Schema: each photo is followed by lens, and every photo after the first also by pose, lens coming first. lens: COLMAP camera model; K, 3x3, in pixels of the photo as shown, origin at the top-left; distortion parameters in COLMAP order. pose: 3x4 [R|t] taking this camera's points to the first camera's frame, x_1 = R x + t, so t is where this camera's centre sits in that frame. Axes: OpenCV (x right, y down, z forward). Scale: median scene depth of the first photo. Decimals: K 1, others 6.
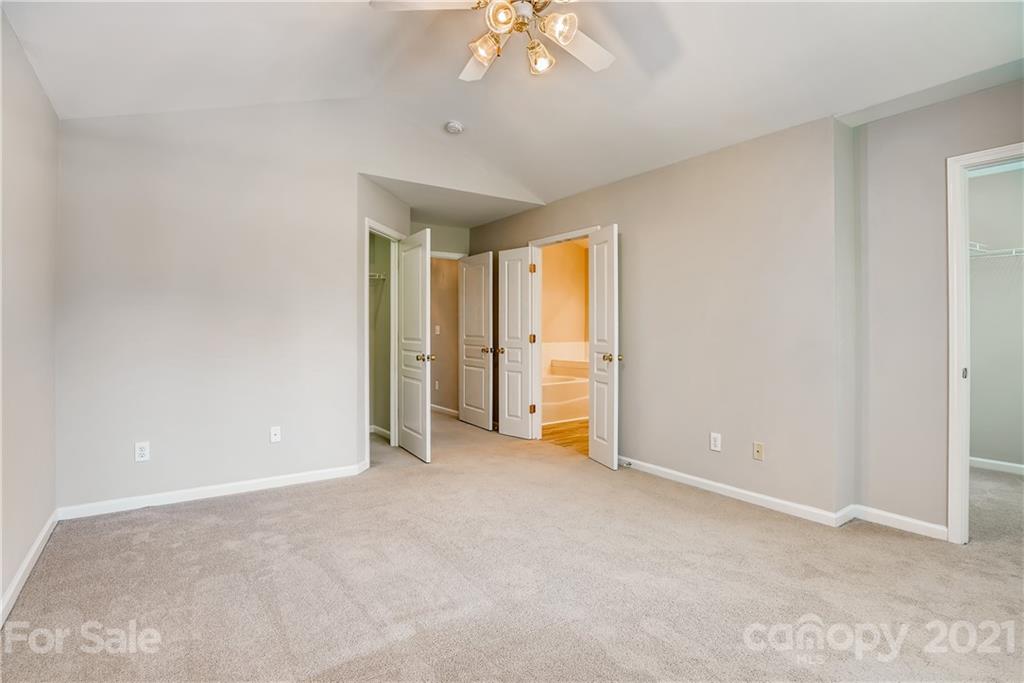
lens RADIAL K [[510.3, 0, 510.6], [0, 510.3, 327.8], [0, 0, 1]] dist [-0.035118, 0.000512]
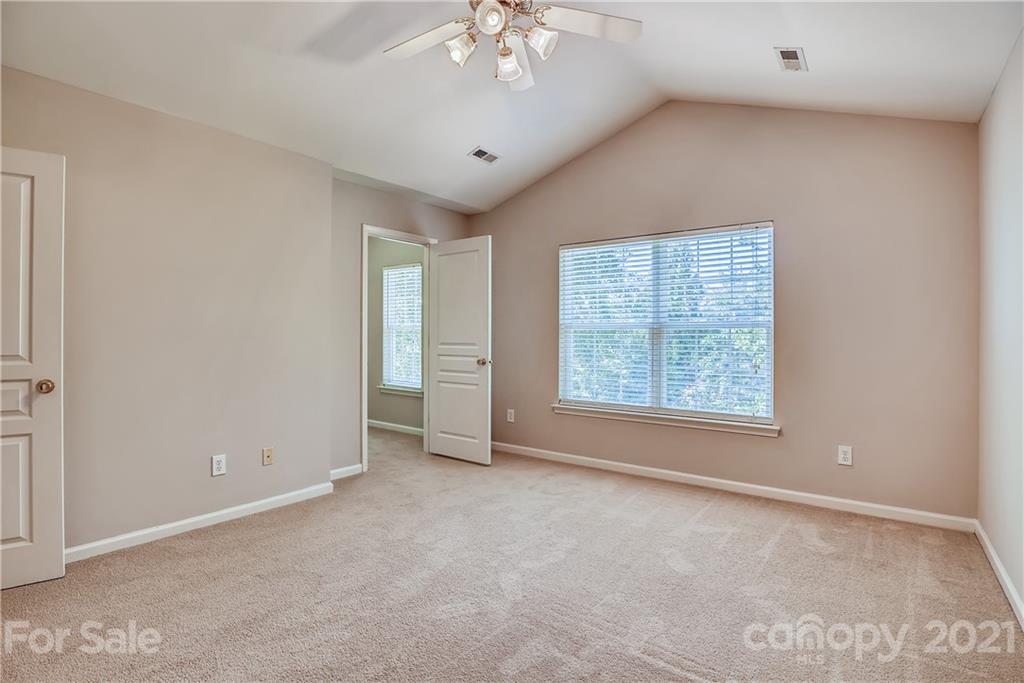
lens RADIAL K [[510.3, 0, 510.6], [0, 510.3, 327.8], [0, 0, 1]] dist [-0.035118, 0.000512]
pose [[-0.303711, 0.007655, 0.952733, -0.695477], [0.000232, 0.999968, -0.007961, -0.005545], [-0.952764, -0.002197, -0.303704, 0.942870]]
